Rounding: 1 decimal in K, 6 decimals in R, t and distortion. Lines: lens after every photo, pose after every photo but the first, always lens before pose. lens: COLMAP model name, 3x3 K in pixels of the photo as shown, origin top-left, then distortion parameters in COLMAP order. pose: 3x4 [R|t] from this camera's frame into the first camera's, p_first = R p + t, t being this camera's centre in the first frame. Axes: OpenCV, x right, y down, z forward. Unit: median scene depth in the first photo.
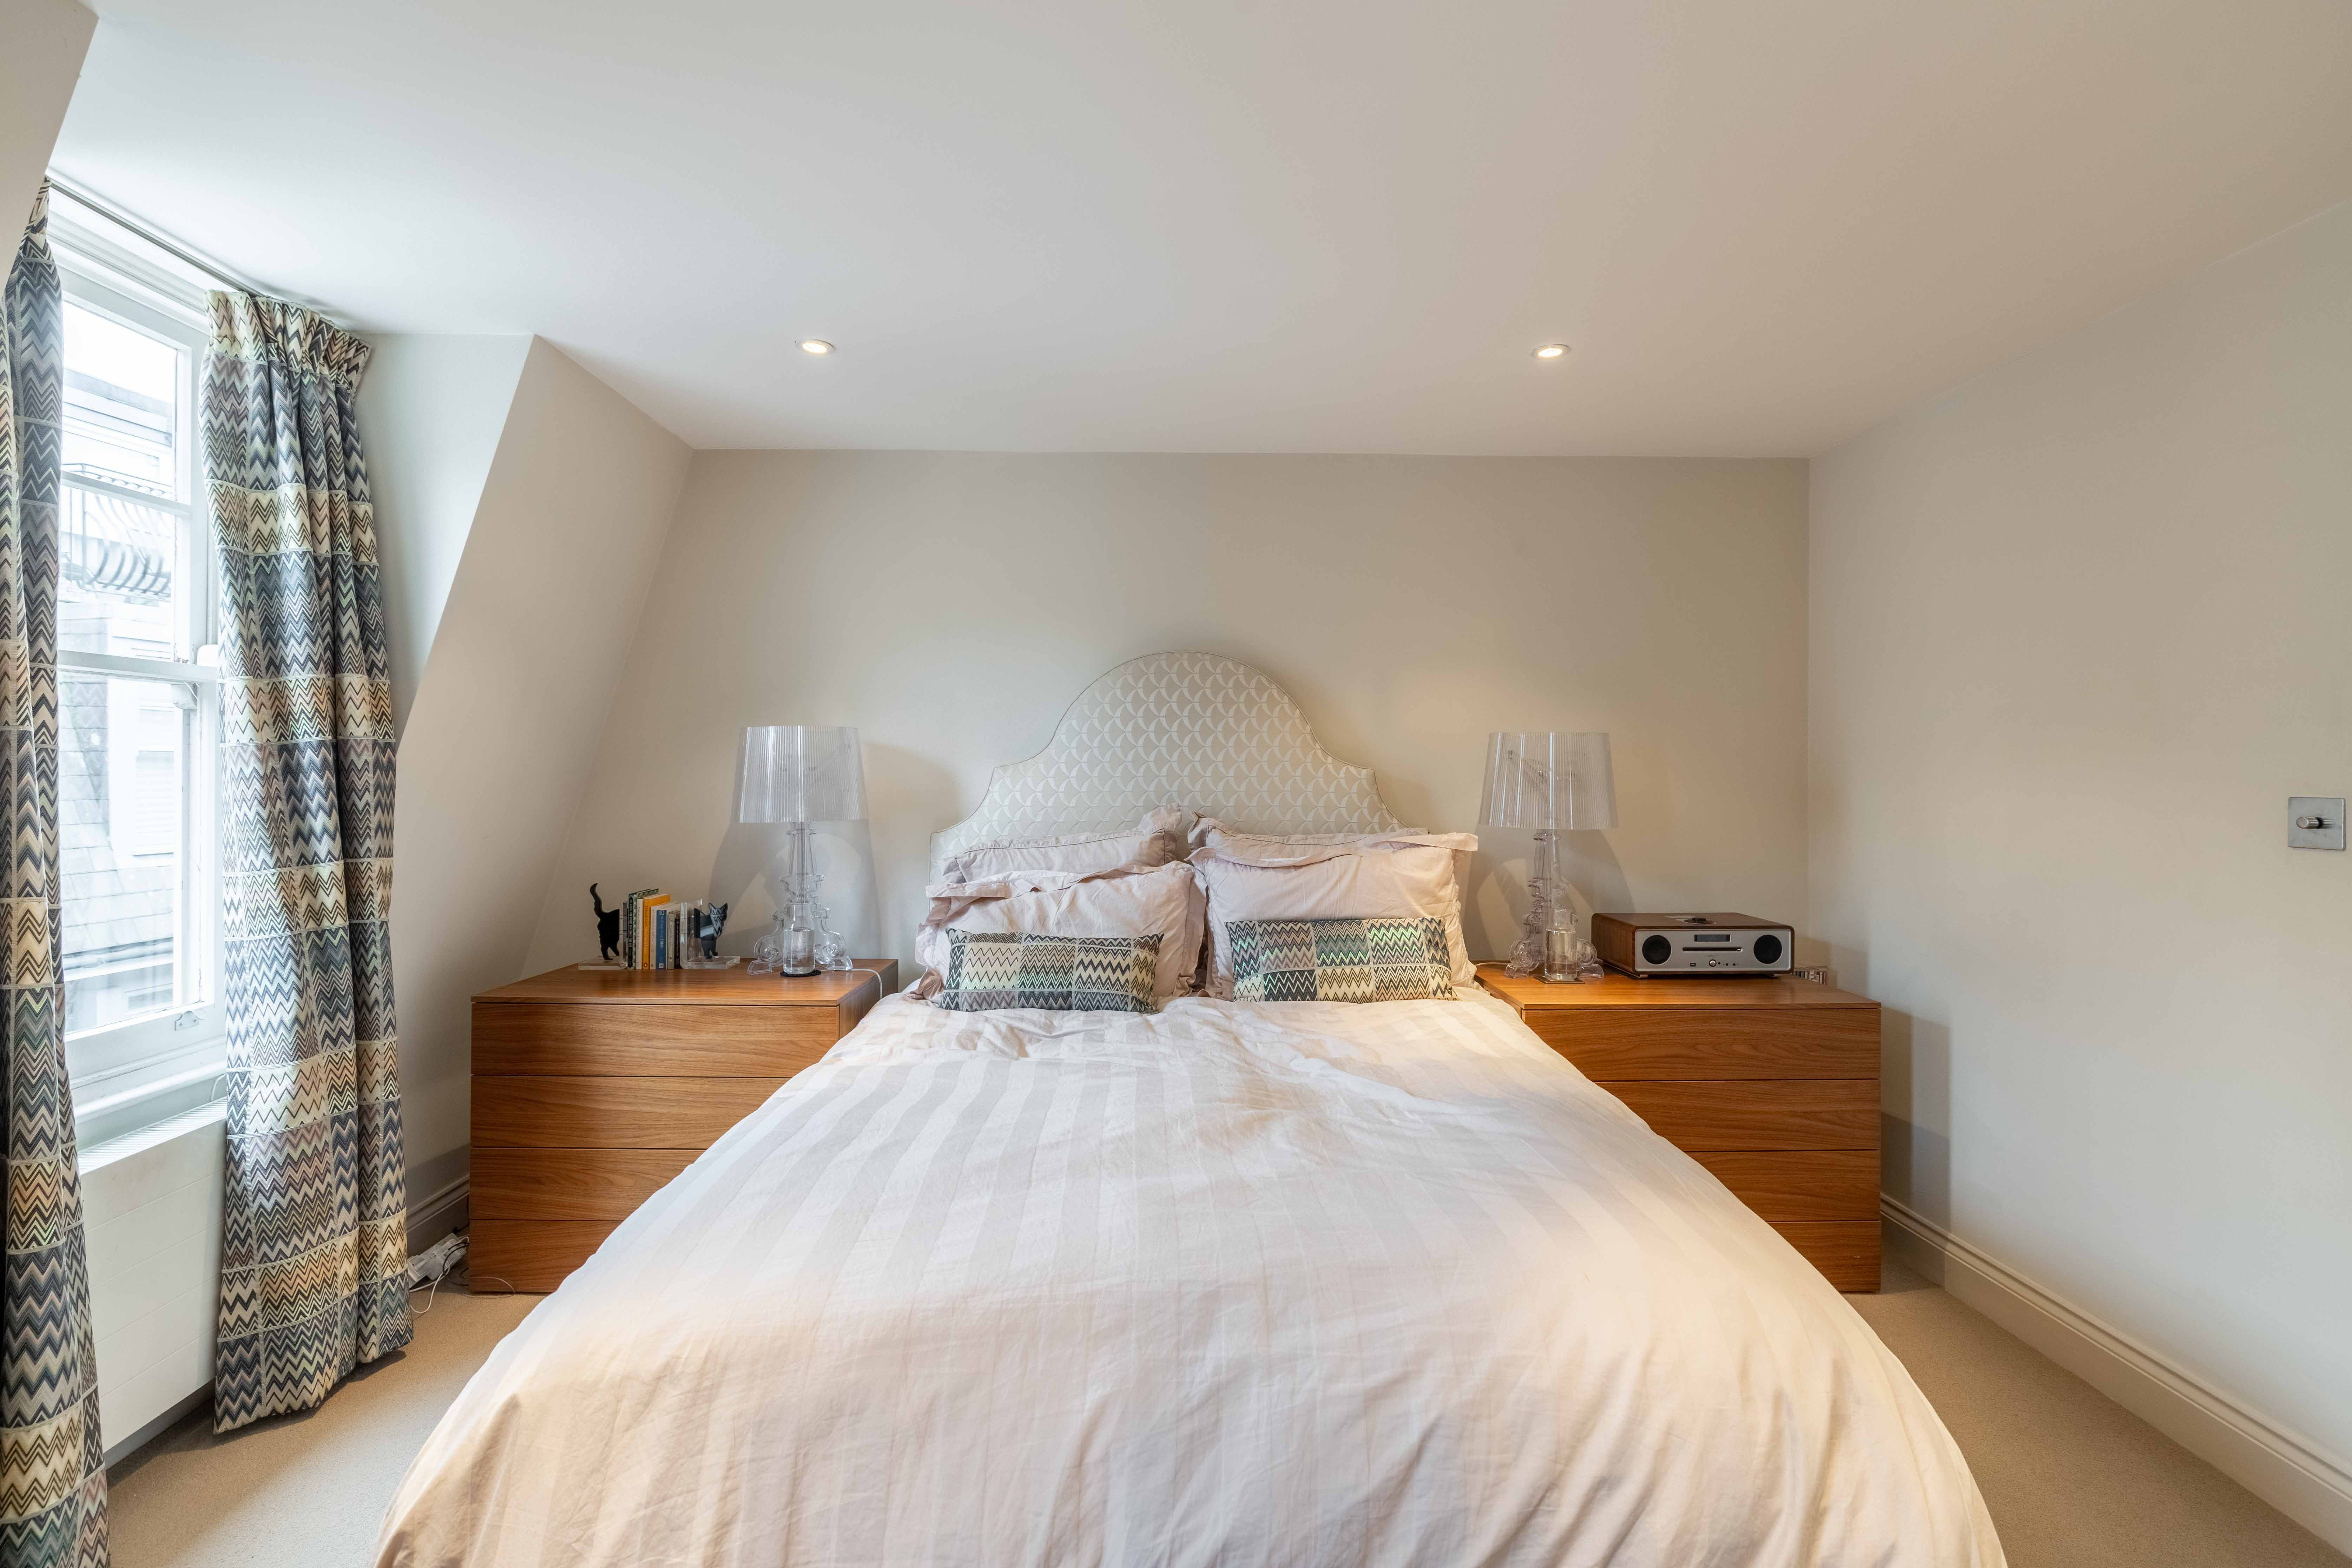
lens RADIAL K [[1058.2, 0, 1186.8], [0, 1058.2, 769.7], [0, 0, 1]] dist [-0.000147, -0.000797]
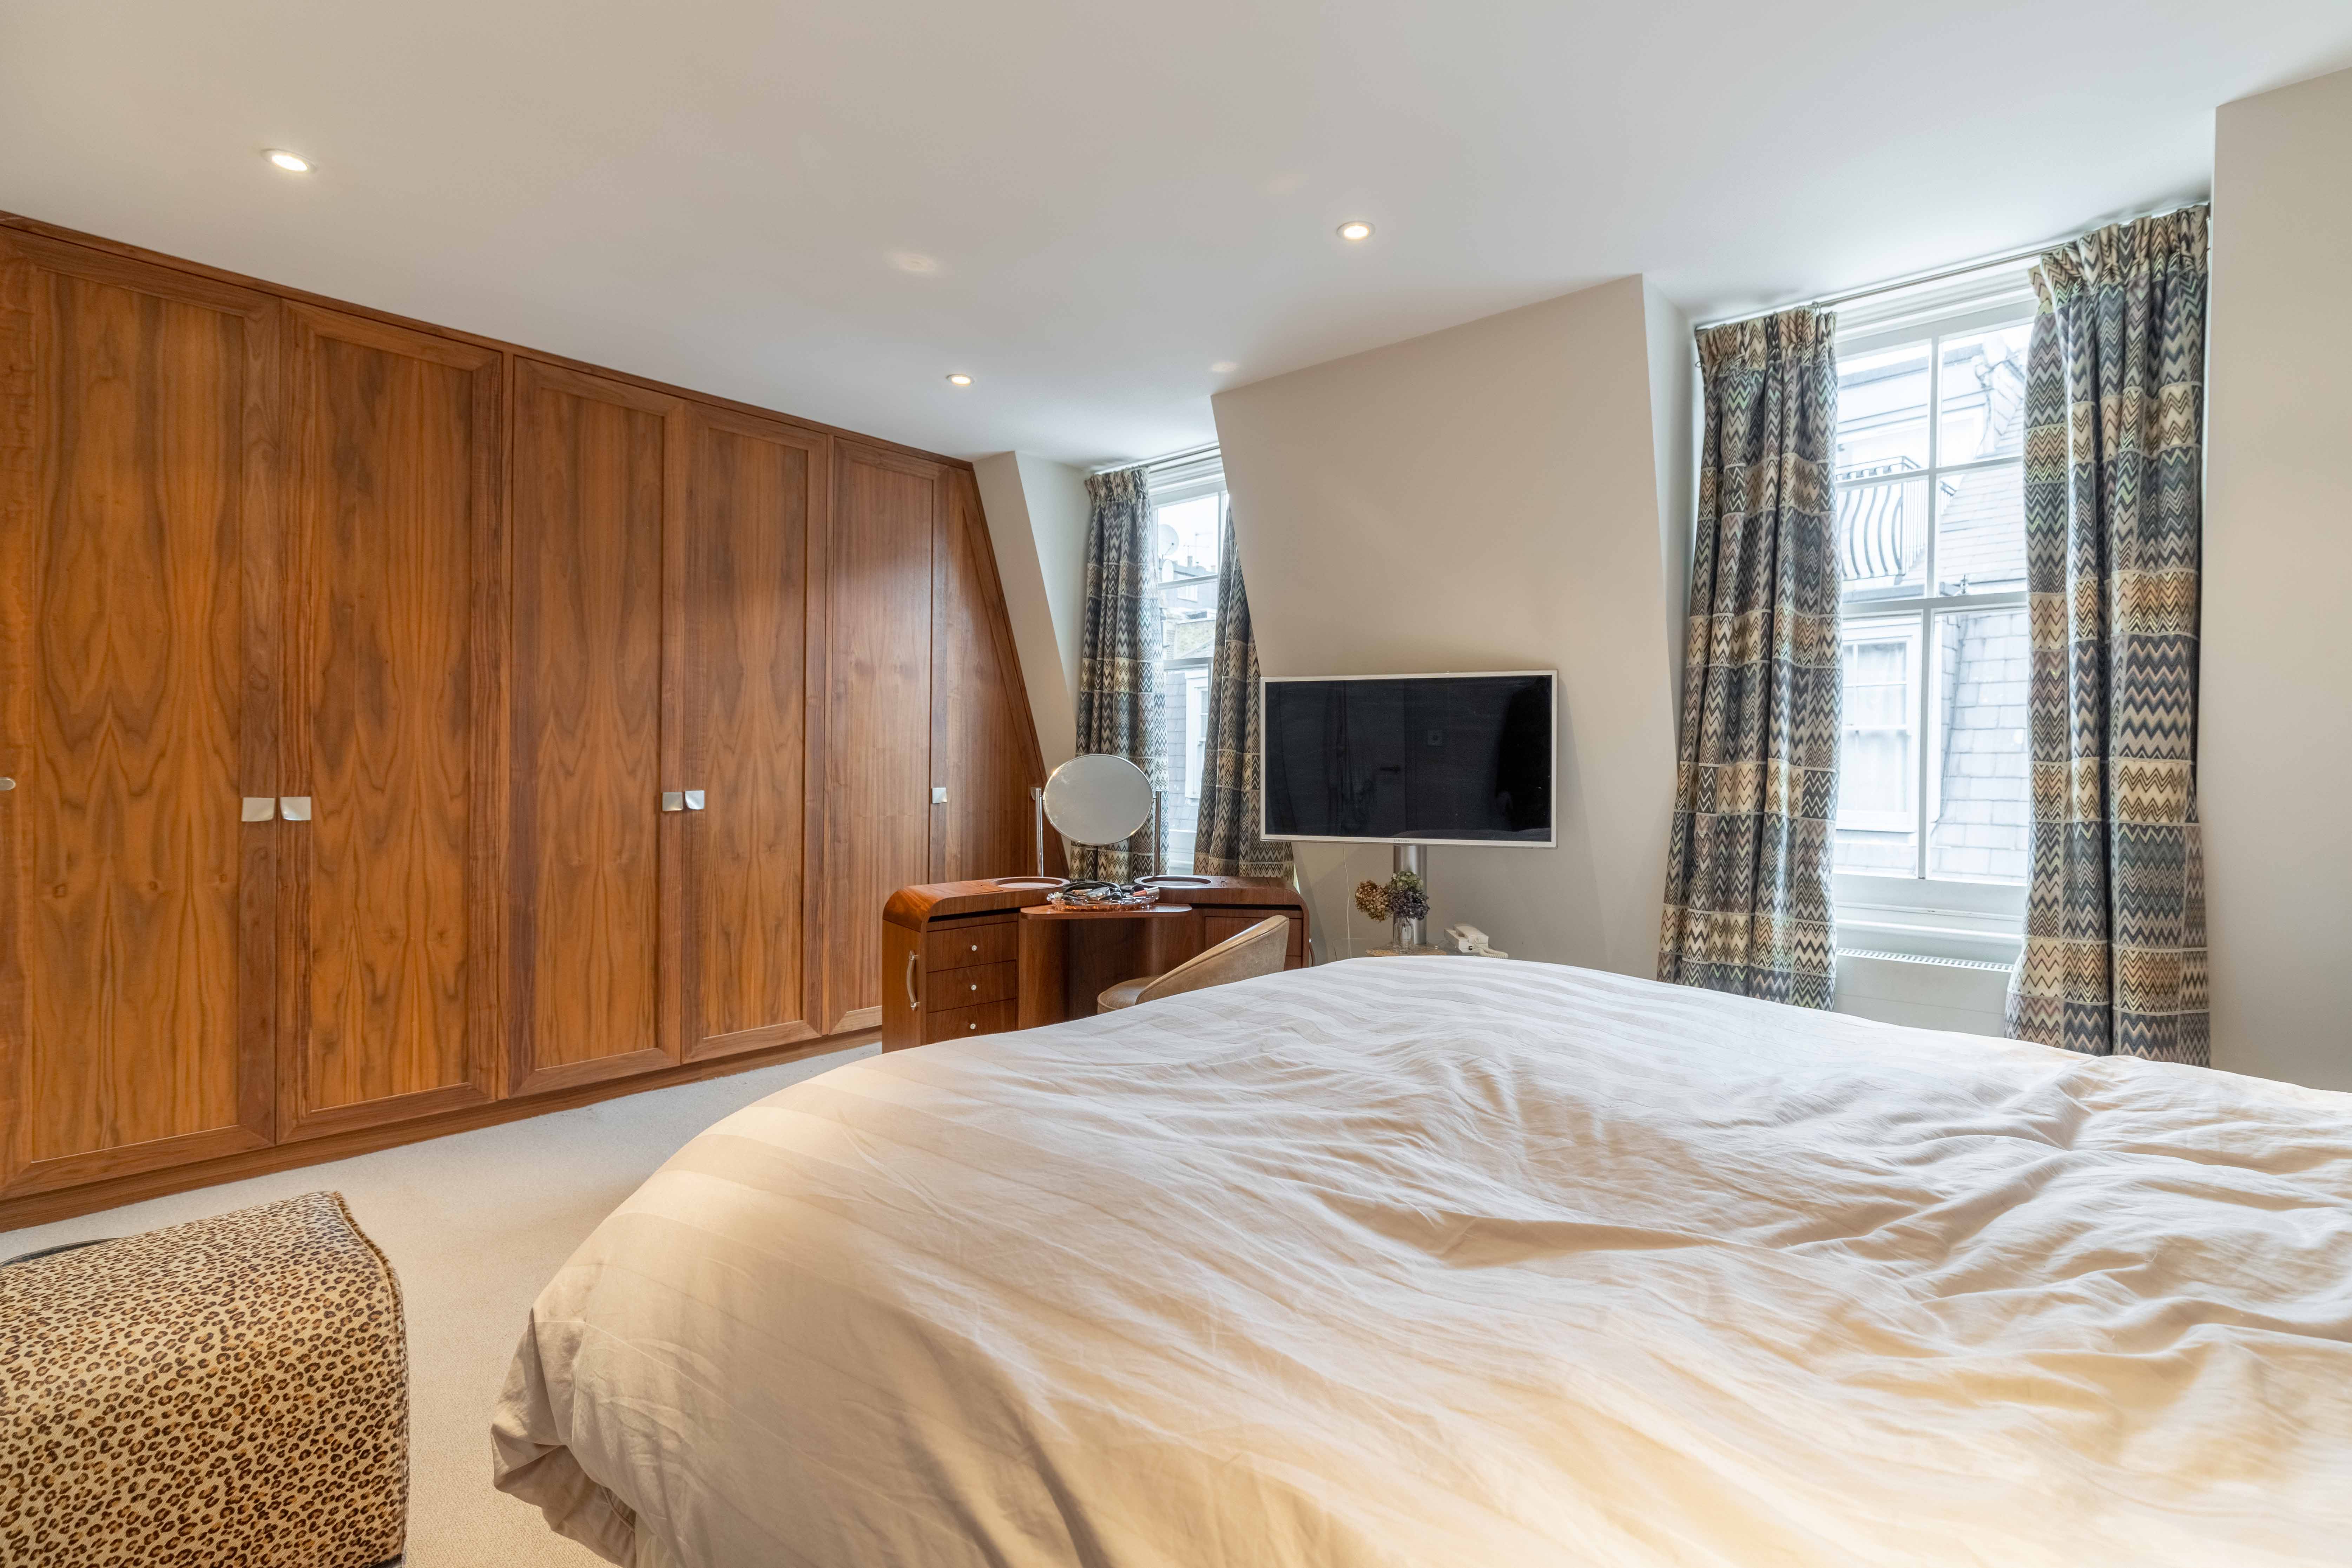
lens RADIAL K [[1058.2, 0, 1186.8], [0, 1058.2, 769.7], [0, 0, 1]] dist [-0.000147, -0.000797]
pose [[-0.693300, -0.005478, -0.720629, 0.509499], [-0.010759, 0.999938, 0.002750, 0.098351], [0.720569, 0.009660, -0.693316, 1.021610]]
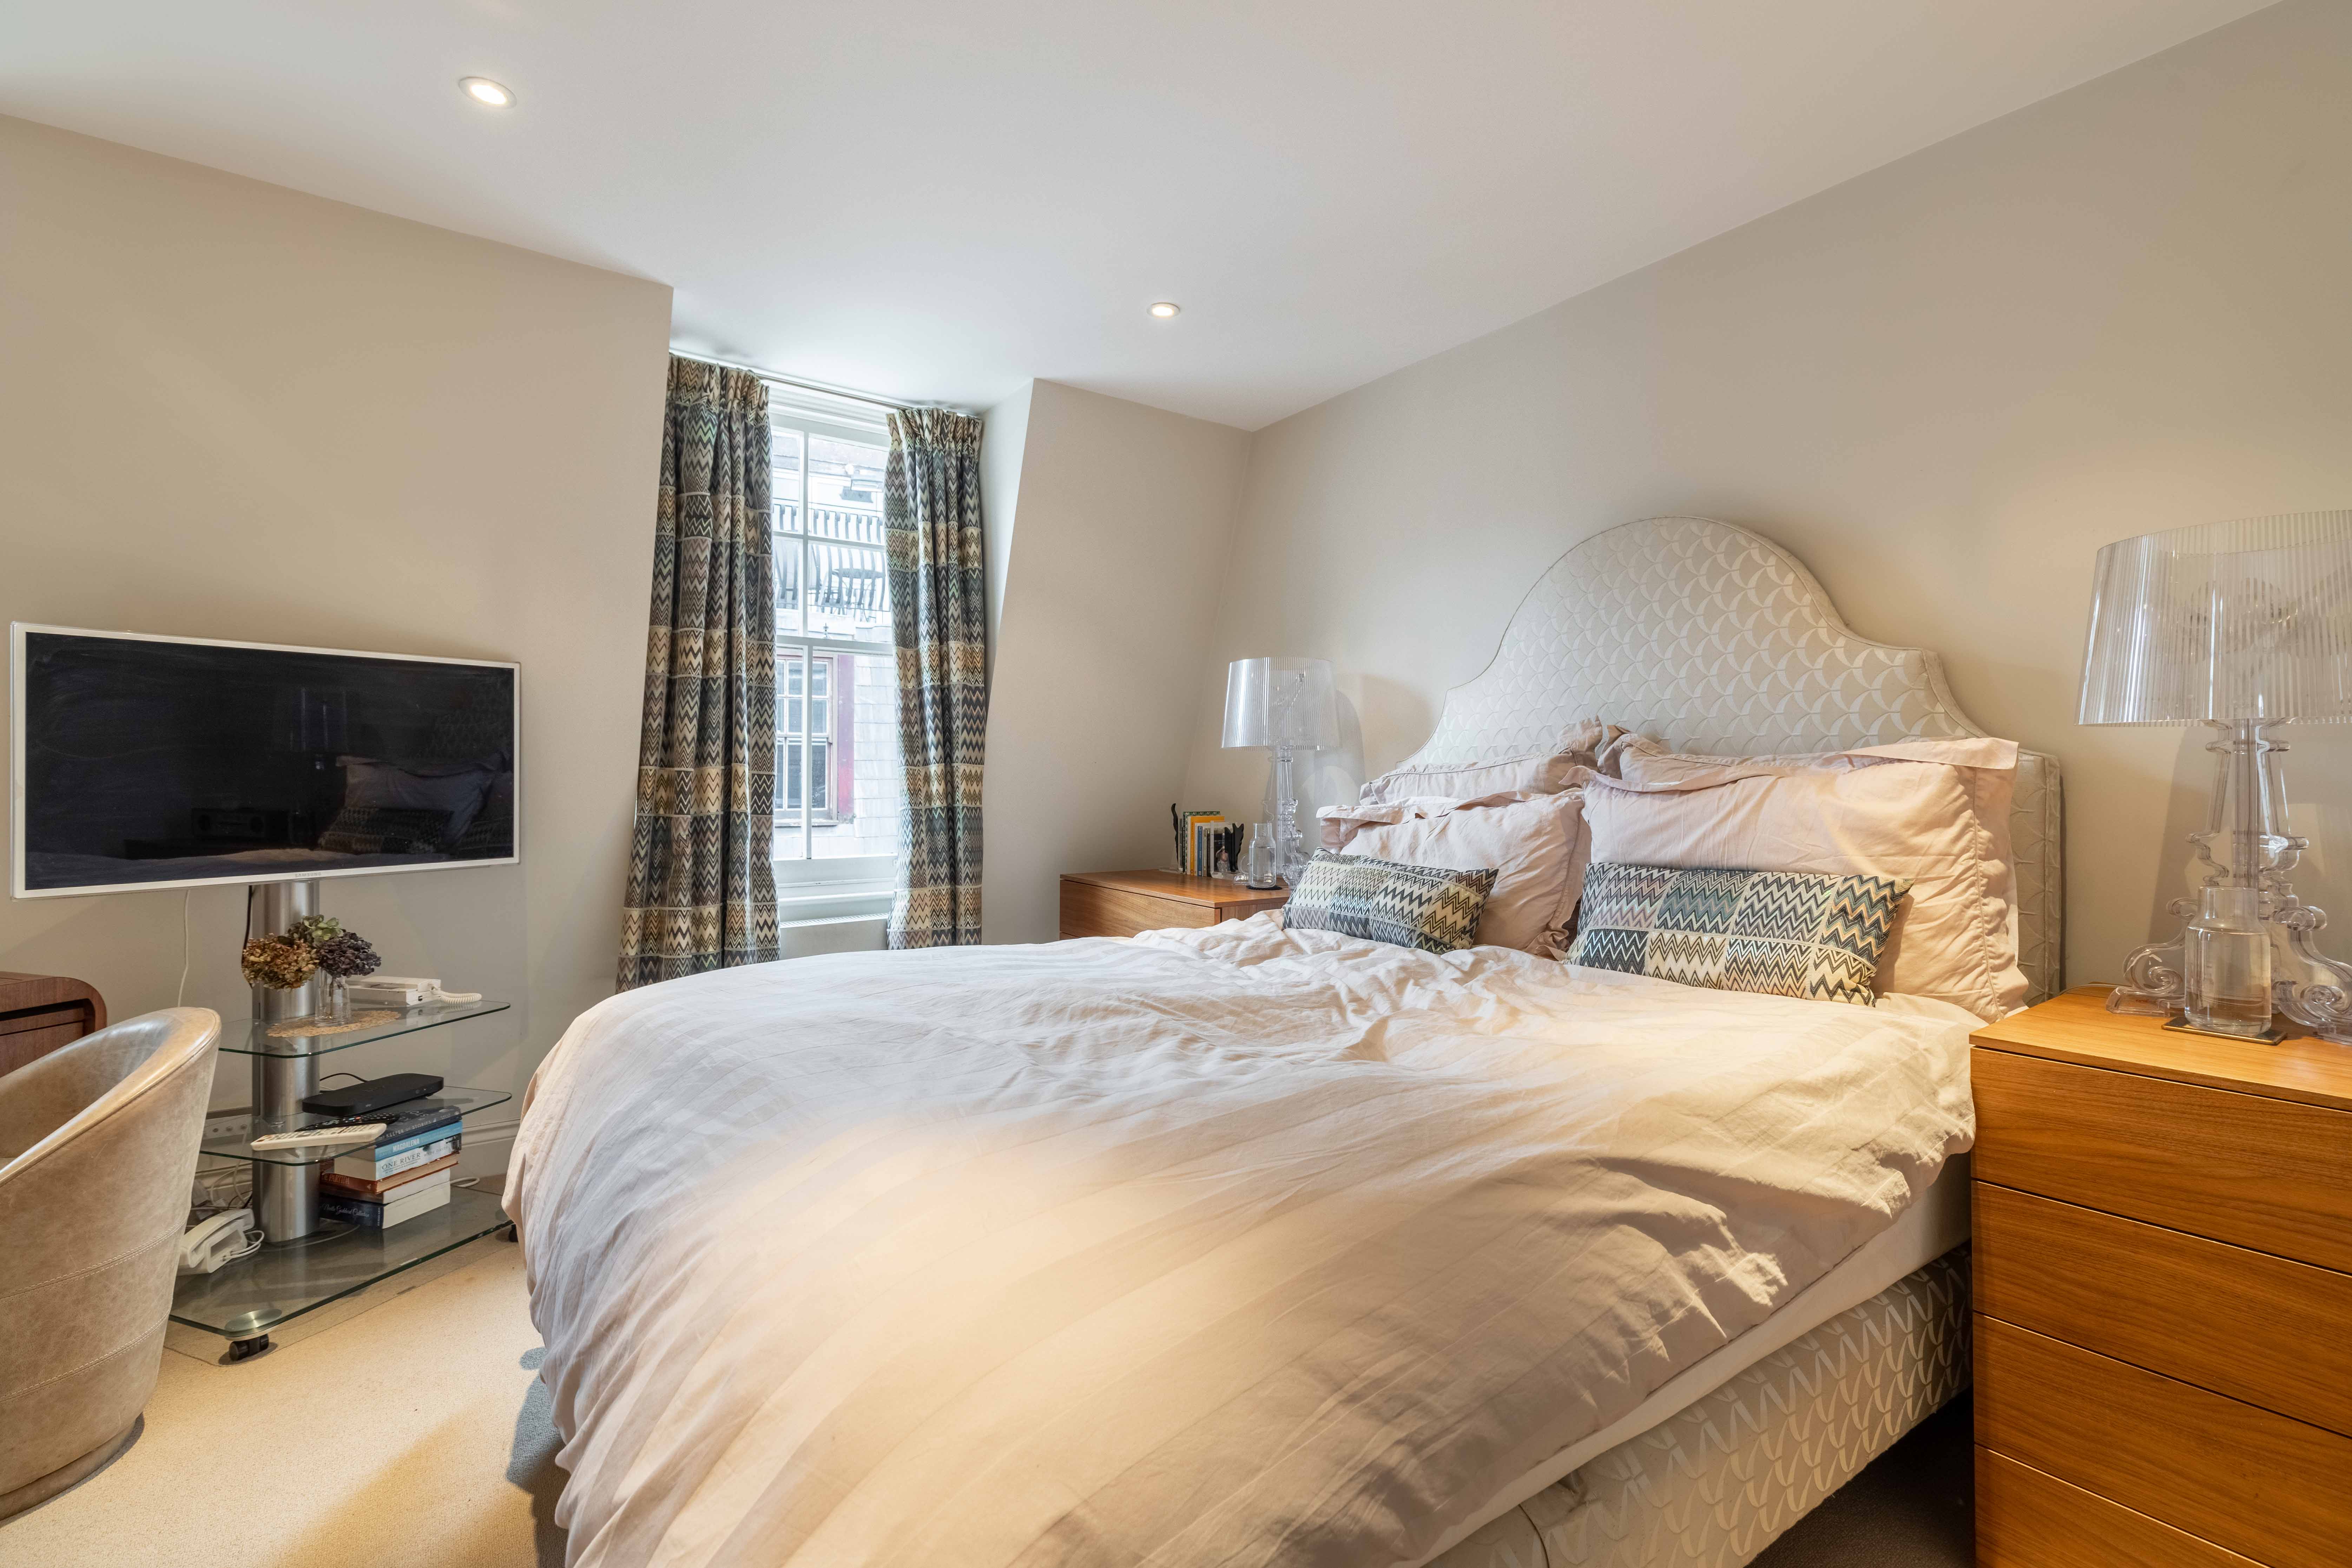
lens RADIAL K [[1058.2, 0, 1186.8], [0, 1058.2, 769.7], [0, 0, 1]] dist [-0.000147, -0.000797]
pose [[0.557941, -0.008121, -0.829841, 0.623852], [0.002926, 0.999965, -0.007819, 0.101606], [0.829876, 0.001935, 0.557945, 0.419348]]
